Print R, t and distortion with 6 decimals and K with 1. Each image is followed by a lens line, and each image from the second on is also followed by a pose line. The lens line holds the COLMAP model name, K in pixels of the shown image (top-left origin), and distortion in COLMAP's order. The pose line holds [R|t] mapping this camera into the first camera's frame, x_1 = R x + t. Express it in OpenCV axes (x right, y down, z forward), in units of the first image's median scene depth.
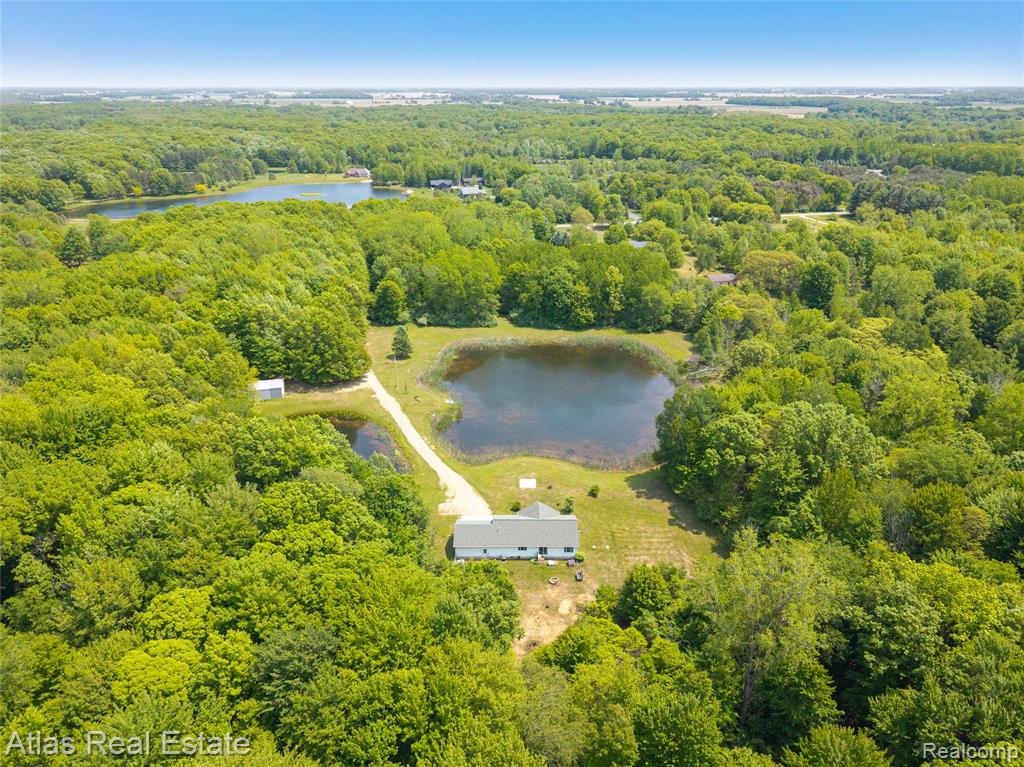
lens RADIAL K [[690.9, 0, 507.7], [0, 690.9, 384.2], [0, 0, 1]] dist [-0.000940, -0.007257]
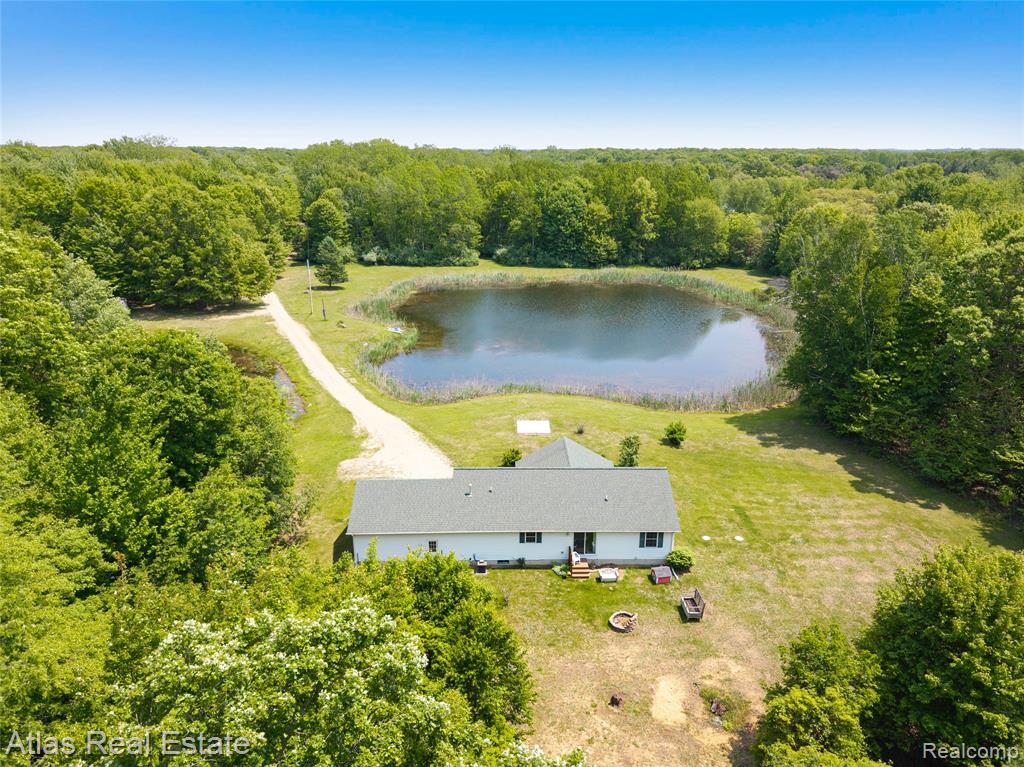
lens RADIAL K [[690.9, 0, 517.8], [0, 690.9, 382.2], [0, 0, 1]] dist [-0.000940, -0.007257]
pose [[0.999325, 0.001520, 0.036713, 0.000067], [0.001582, 0.996436, -0.084340, 0.119400], [-0.036710, 0.084341, 0.995760, 0.396825]]
